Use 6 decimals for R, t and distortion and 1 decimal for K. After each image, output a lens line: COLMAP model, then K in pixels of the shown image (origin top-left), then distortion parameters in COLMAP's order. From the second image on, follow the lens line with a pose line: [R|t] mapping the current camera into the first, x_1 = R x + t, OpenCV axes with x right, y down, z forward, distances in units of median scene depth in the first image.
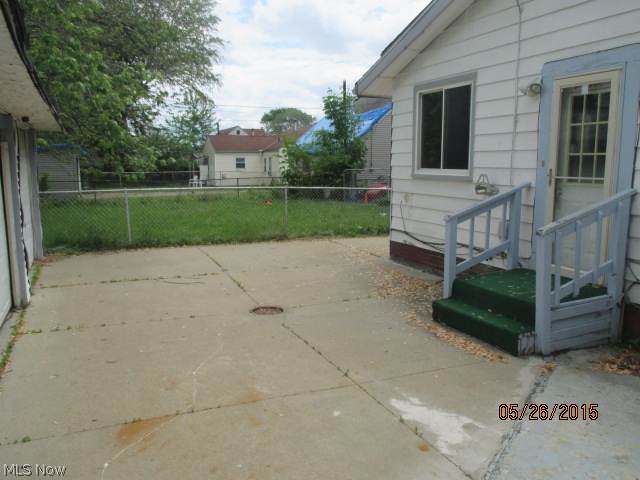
lens RADIAL K [[545.6, 0, 320.0], [0, 545.6, 240.0], [0, 0, 1]] dist [-0.011933, -0.002593]
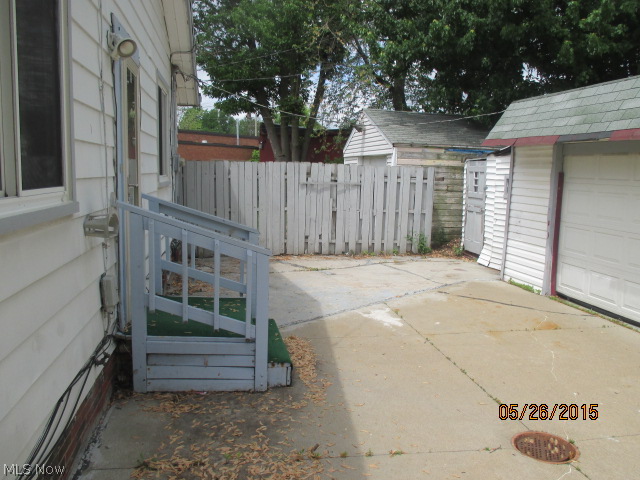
lens RADIAL K [[545.6, 0, 320.0], [0, 545.6, 240.0], [0, 0, 1]] dist [-0.011933, -0.002593]
pose [[-0.974824, -0.059666, 0.214846, 0.031854], [-0.001717, 0.965513, 0.260349, -0.317578], [-0.222971, 0.253426, -0.941307, 2.195041]]
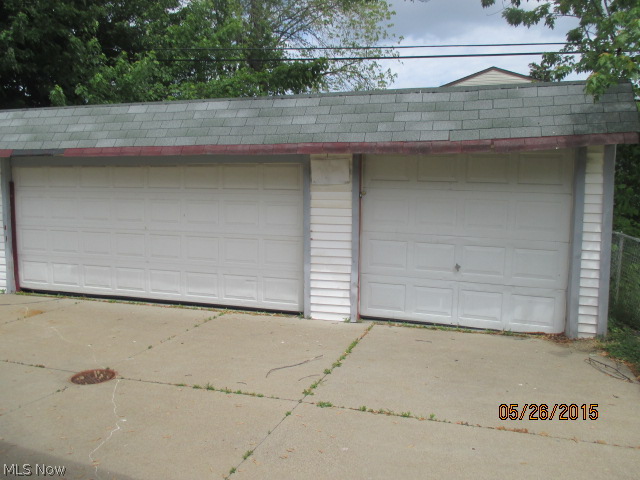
lens RADIAL K [[545.6, 0, 320.0], [0, 545.6, 240.0], [0, 0, 1]] dist [-0.011933, -0.002593]
pose [[-0.685908, 0.066165, -0.724674, 0.345541], [-0.105944, 0.976167, 0.189404, -0.359039], [0.719935, 0.206689, -0.662550, 2.480204]]
